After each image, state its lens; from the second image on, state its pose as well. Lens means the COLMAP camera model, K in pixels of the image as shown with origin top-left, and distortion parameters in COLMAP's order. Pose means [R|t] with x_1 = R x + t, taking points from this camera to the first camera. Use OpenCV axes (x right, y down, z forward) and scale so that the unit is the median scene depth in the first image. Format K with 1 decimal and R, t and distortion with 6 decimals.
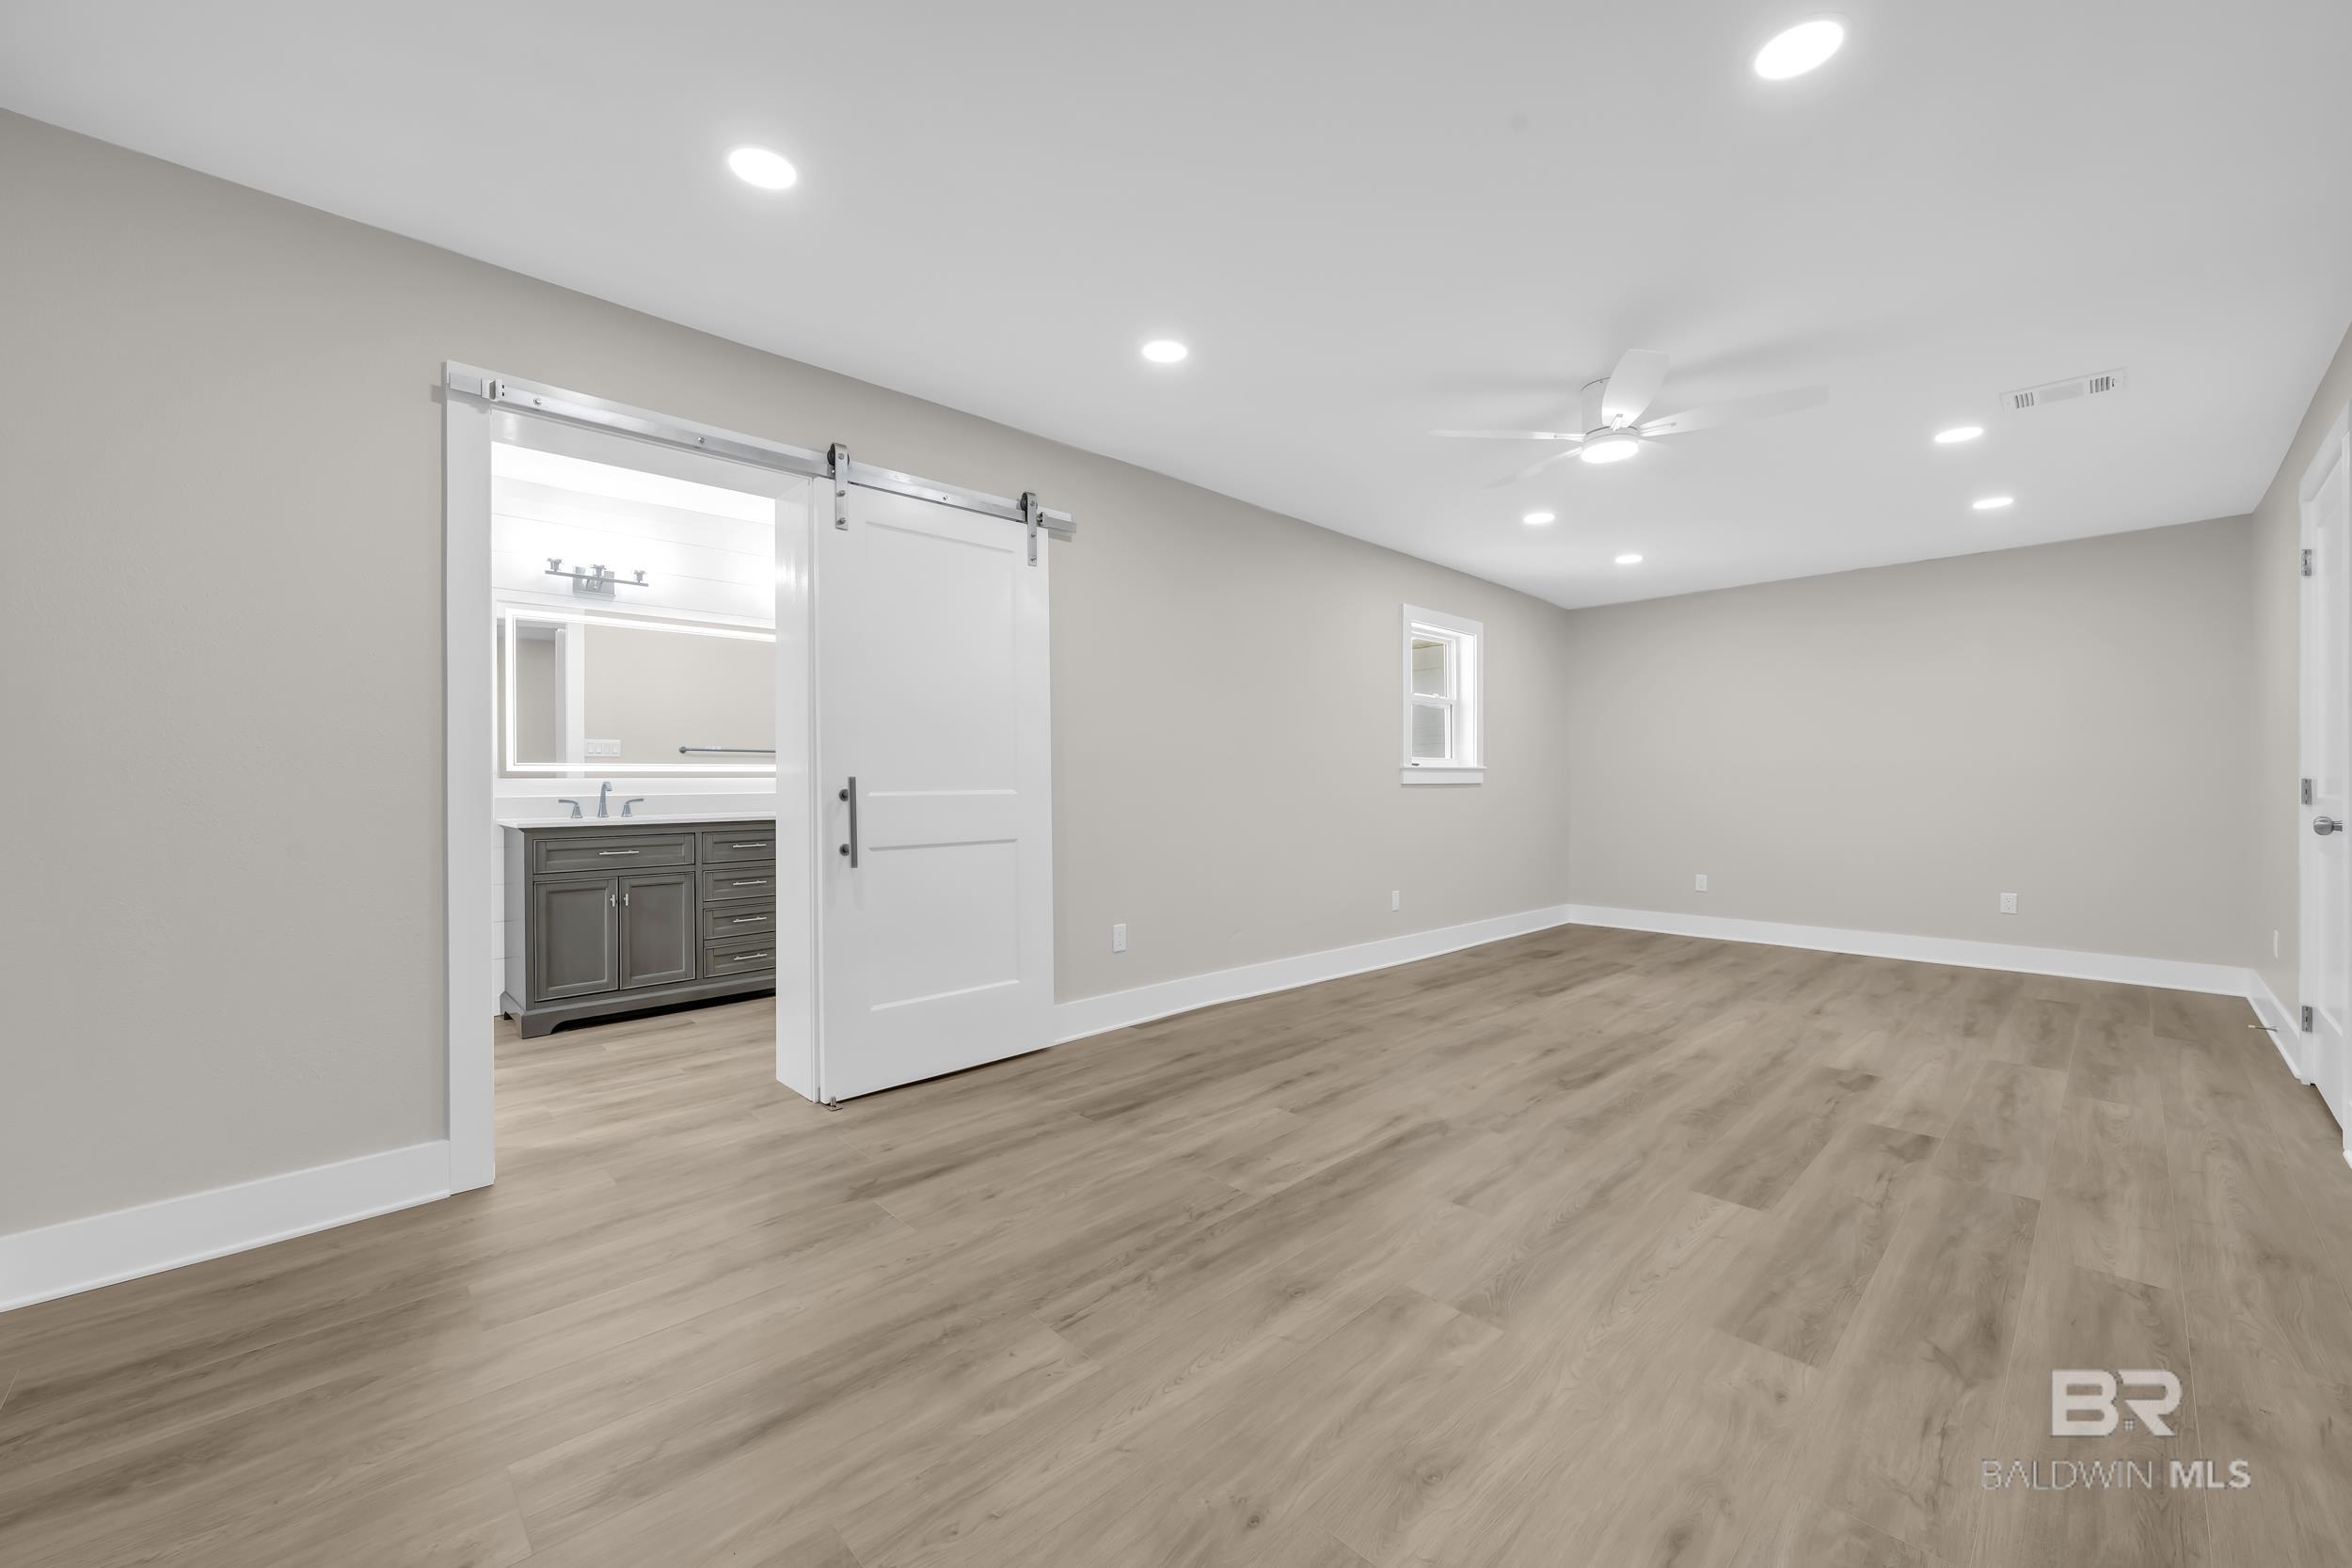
lens RADIAL K [[935.0, 0, 1176.0], [0, 935.0, 784.0], [0, 0, 1]] dist [0.000324, -0.000058]
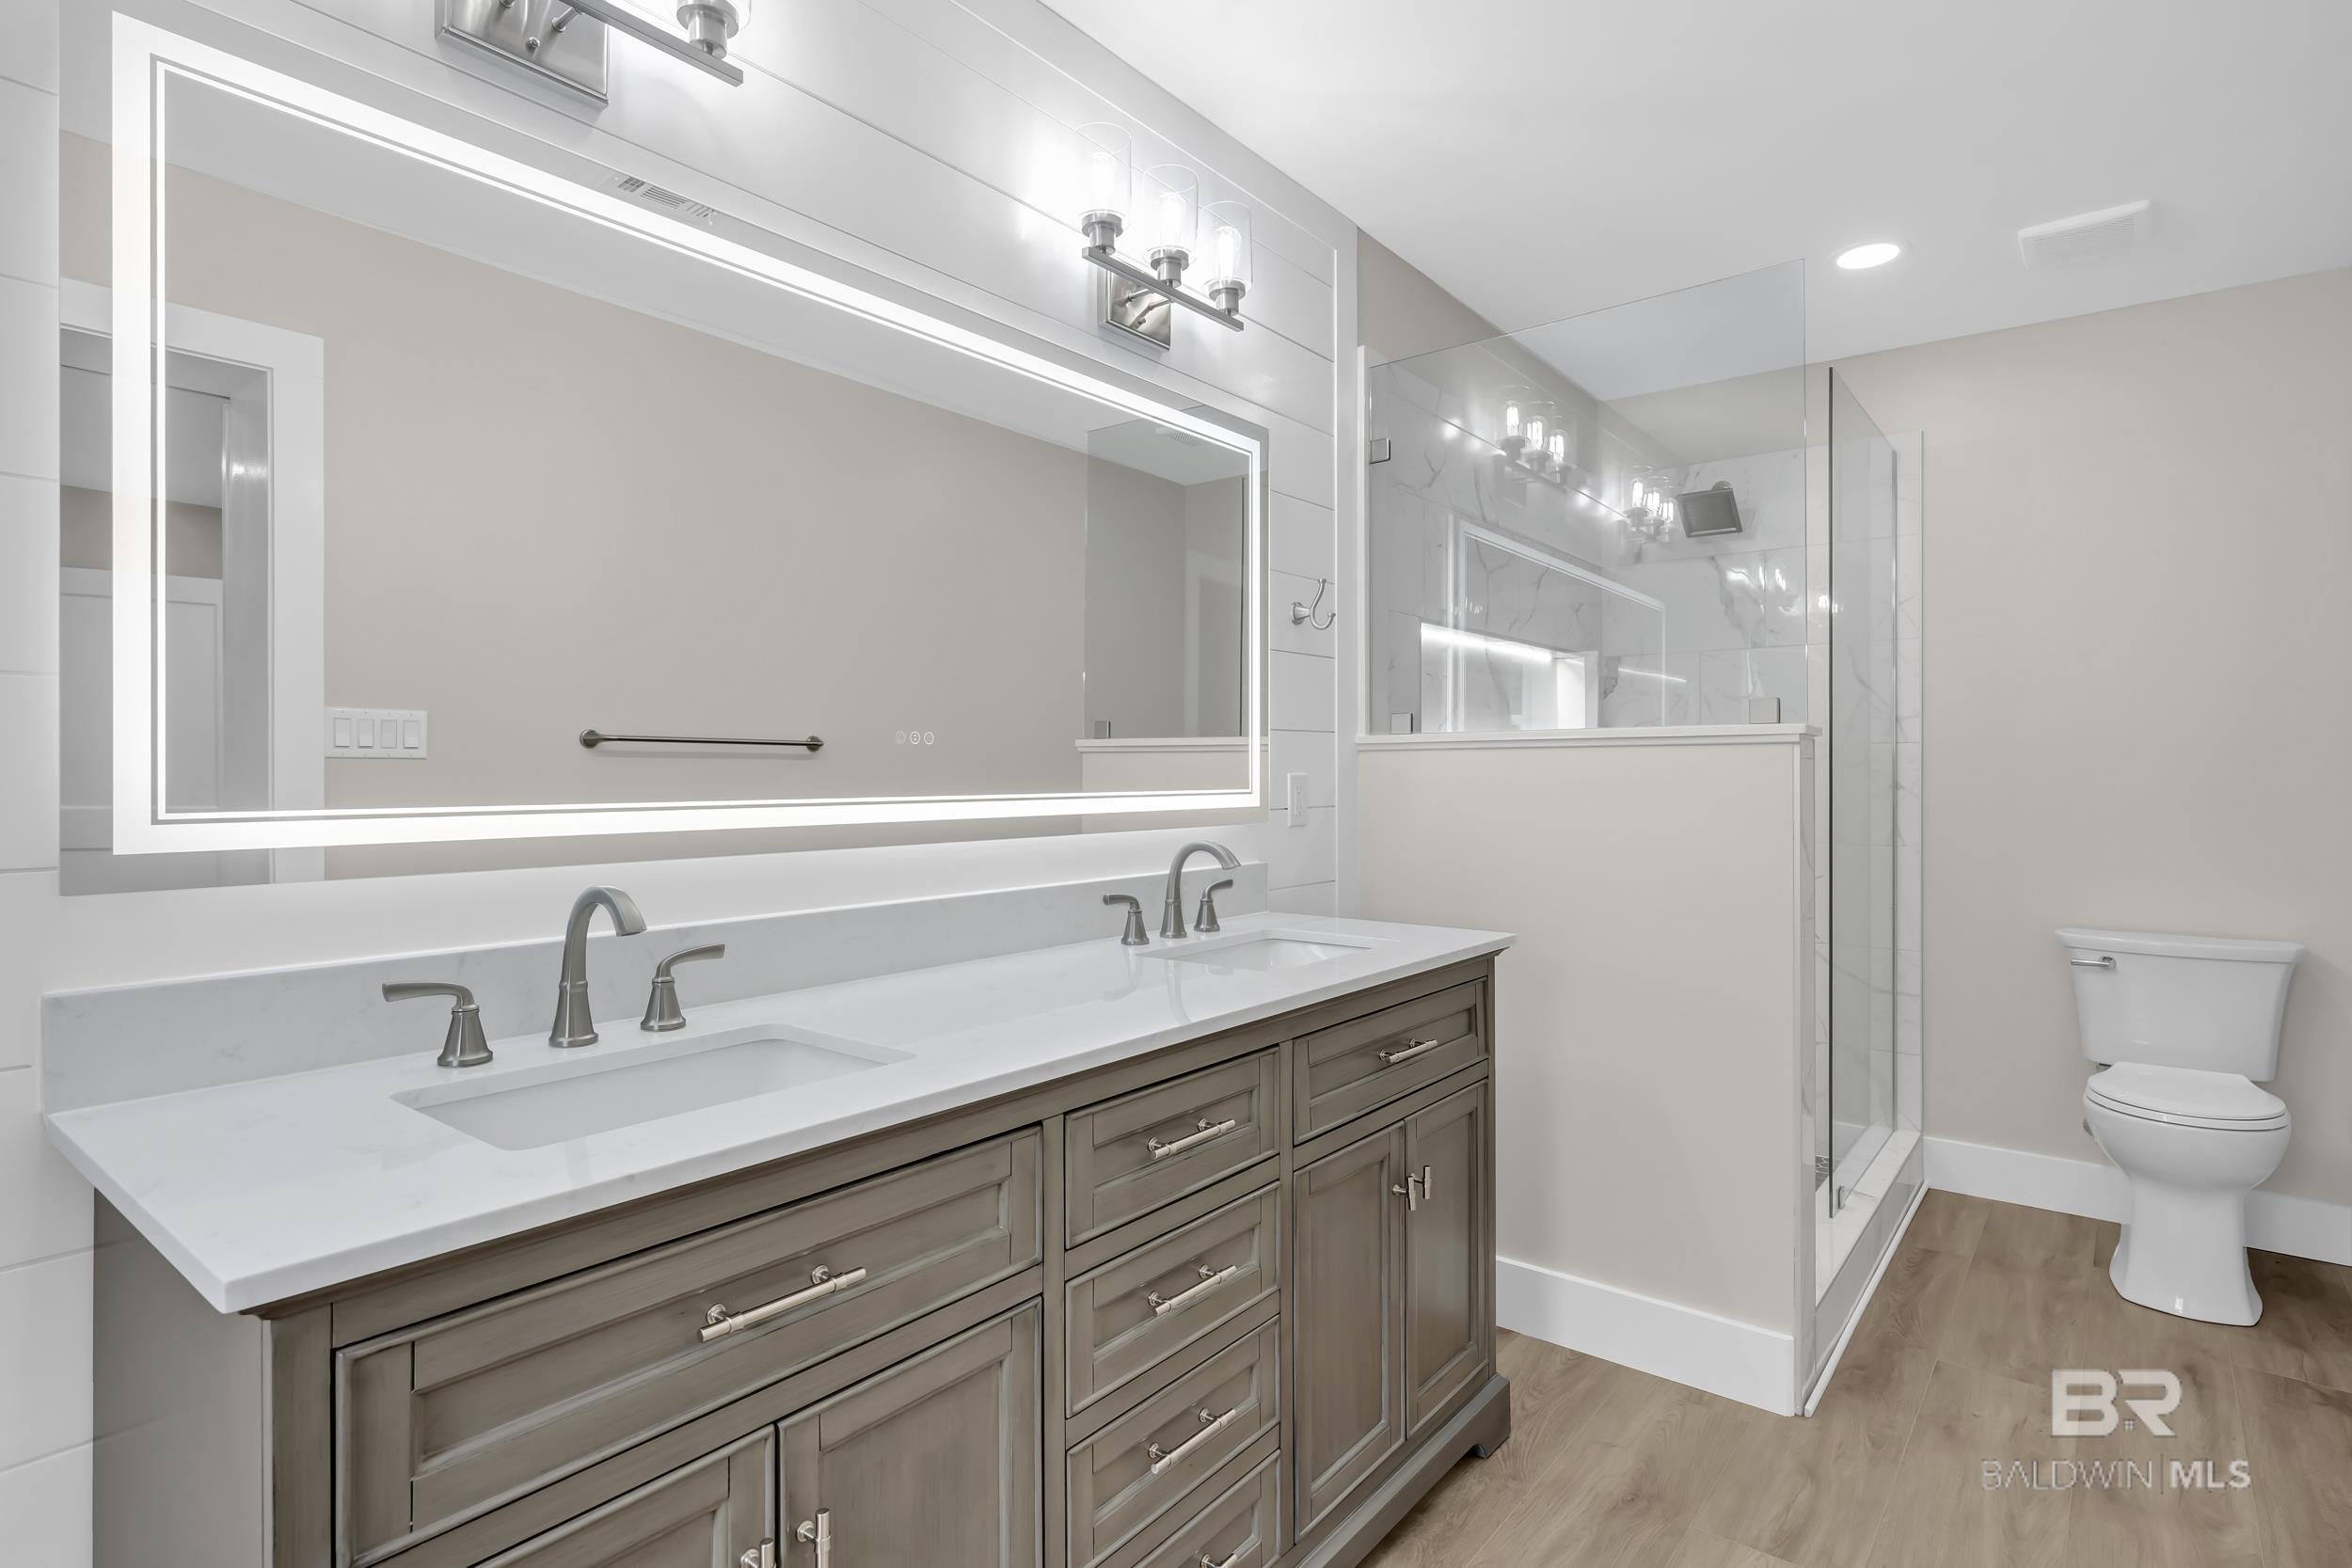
lens RADIAL K [[1187.1, 0, 1176.0], [0, 1187.1, 784.0], [0, 0, 1]] dist [-0.000186, -0.000132]
pose [[0.991063, 0.008554, 0.133122, -0.512779], [-0.008014, 0.999957, -0.004588, -0.025520], [-0.133156, 0.003480, 0.991089, 0.703528]]
